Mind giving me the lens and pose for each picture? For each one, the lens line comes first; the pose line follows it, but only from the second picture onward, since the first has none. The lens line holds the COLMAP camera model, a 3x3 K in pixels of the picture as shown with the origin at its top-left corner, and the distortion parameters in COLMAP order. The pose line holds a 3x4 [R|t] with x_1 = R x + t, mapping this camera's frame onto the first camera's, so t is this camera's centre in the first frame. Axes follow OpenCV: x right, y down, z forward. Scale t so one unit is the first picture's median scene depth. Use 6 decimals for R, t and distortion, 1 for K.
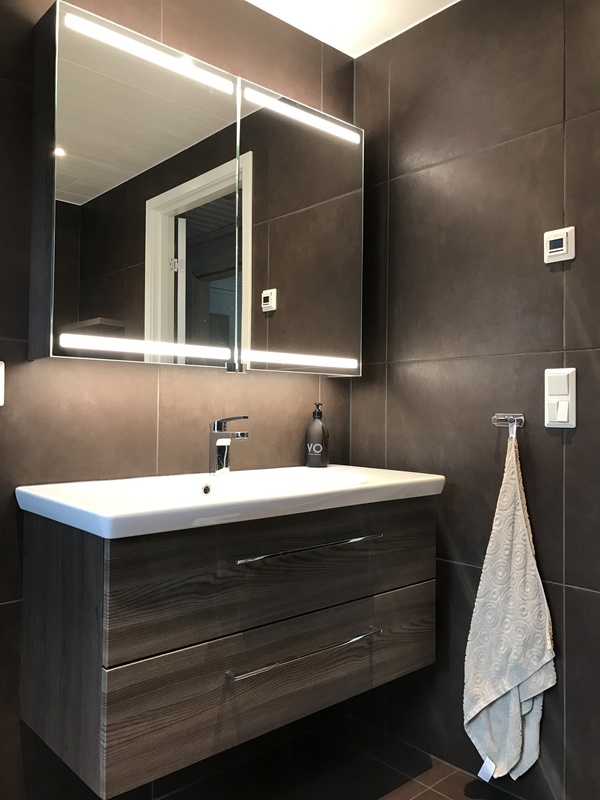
lens RADIAL K [[650.6, 0, 300.0], [0, 650.6, 400.0], [0, 0, 1]] dist [-0.002639, -0.010928]
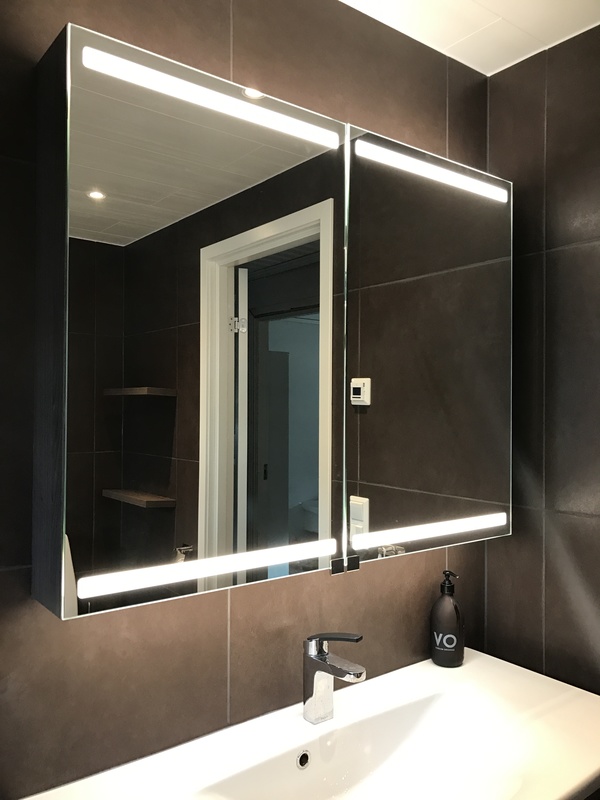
lens RADIAL K [[650.6, 0, 300.0], [0, 650.6, 400.0], [0, 0, 1]] dist [-0.002639, -0.010928]
pose [[0.997499, -0.003395, -0.070600, -0.078466], [0.003920, 0.999966, 0.007299, -0.179964], [0.070572, -0.007557, 0.997478, 0.272534]]
